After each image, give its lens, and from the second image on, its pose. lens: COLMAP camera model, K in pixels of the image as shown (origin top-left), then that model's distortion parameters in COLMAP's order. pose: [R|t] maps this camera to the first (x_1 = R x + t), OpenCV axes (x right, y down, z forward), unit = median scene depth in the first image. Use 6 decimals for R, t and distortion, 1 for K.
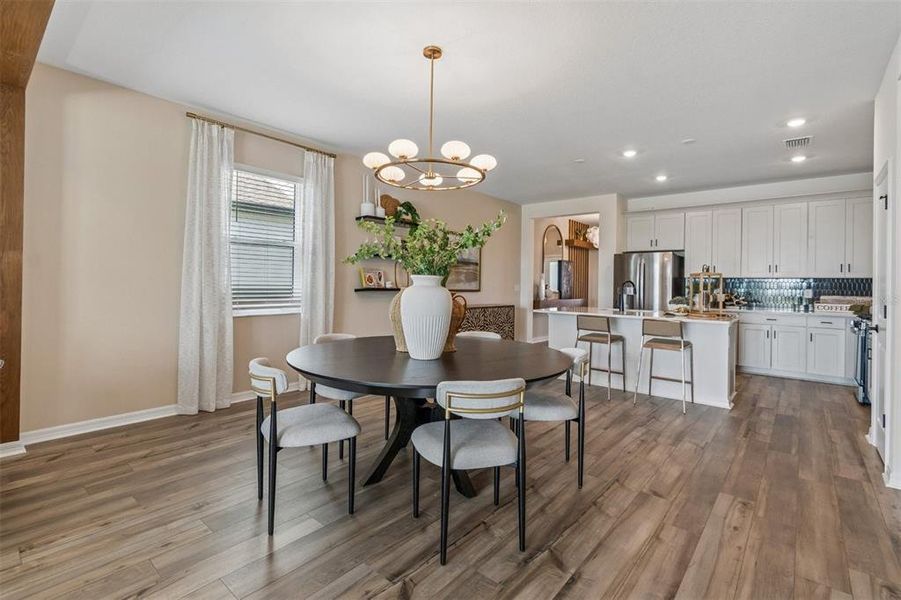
lens RADIAL K [[416.4, 0, 451.3], [0, 416.4, 283.7], [0, 0, 1]] dist [0.002129, -0.001669]
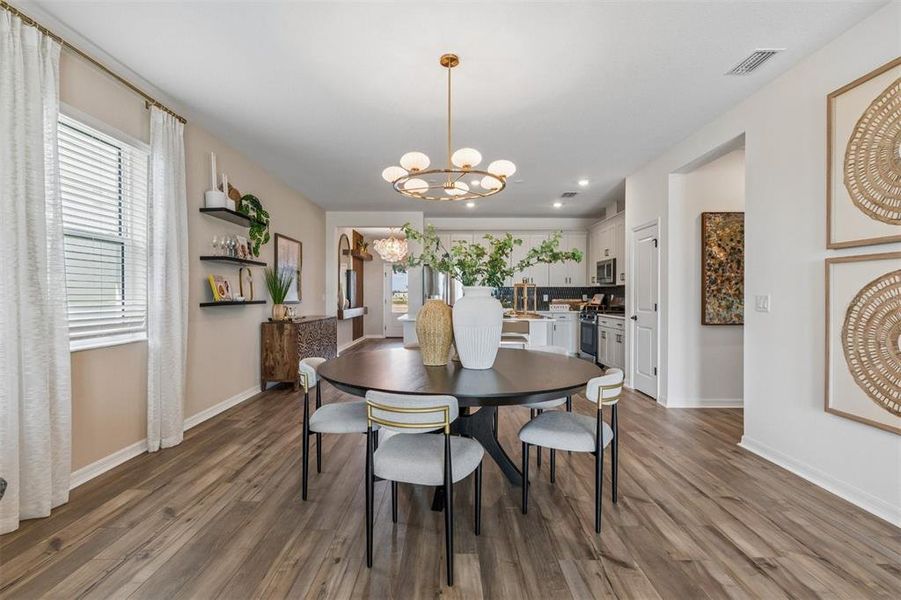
lens RADIAL K [[416.4, 0, 450.4], [0, 416.4, 299.0], [0, 0, 1]] dist [0.002129, -0.001669]
pose [[0.762917, -0.020796, 0.646162, -0.354119], [0.010535, 0.999750, 0.019737, -0.004469], [-0.646410, -0.008250, 0.762945, 0.123219]]
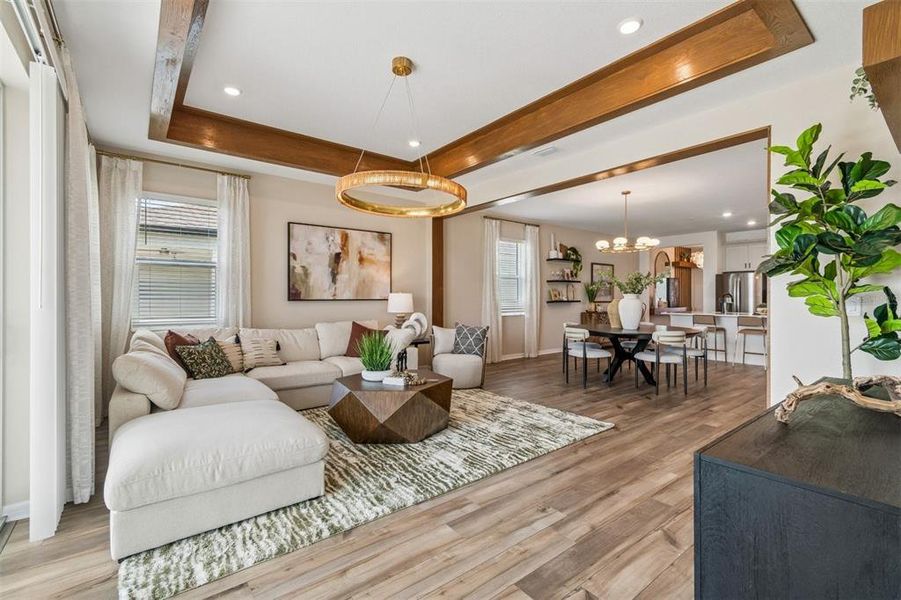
lens RADIAL K [[399.7, 0, 447.0], [0, 399.7, 298.4], [0, 0, 1]] dist [0.004109, -0.002063]
pose [[0.978339, -0.017000, -0.206310, -0.278391], [0.017174, 0.999852, -0.000946, -0.004759], [0.206295, -0.002618, 0.978486, -0.647982]]
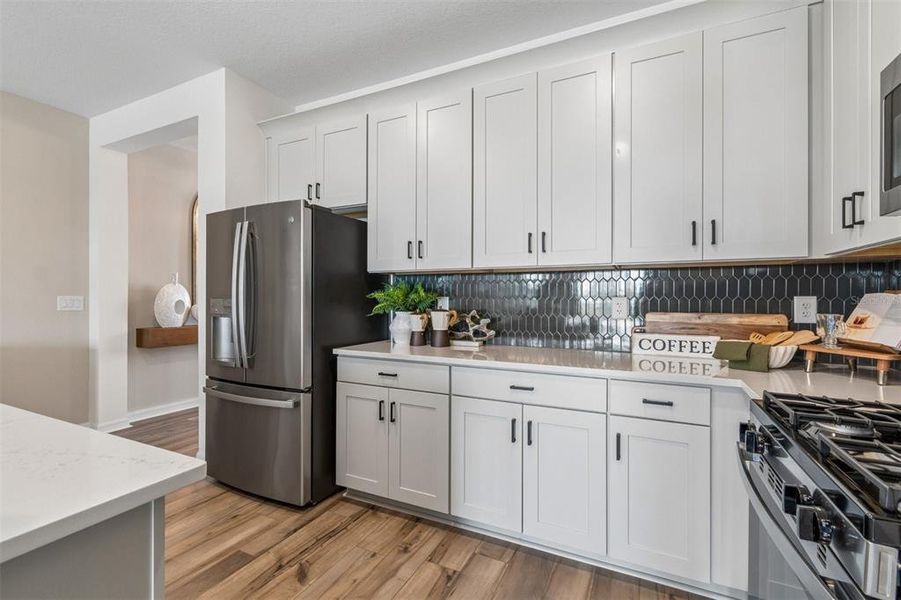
lens RADIAL K [[399.7, 0, 452.3], [0, 399.7, 298.7], [0, 0, 1]] dist [0.004109, -0.002063]
pose [[0.969802, -0.014581, 0.243456, 0.661575], [0.013261, 0.999887, 0.007061, 0.011042], [-0.243531, -0.003620, 0.969886, 0.727919]]
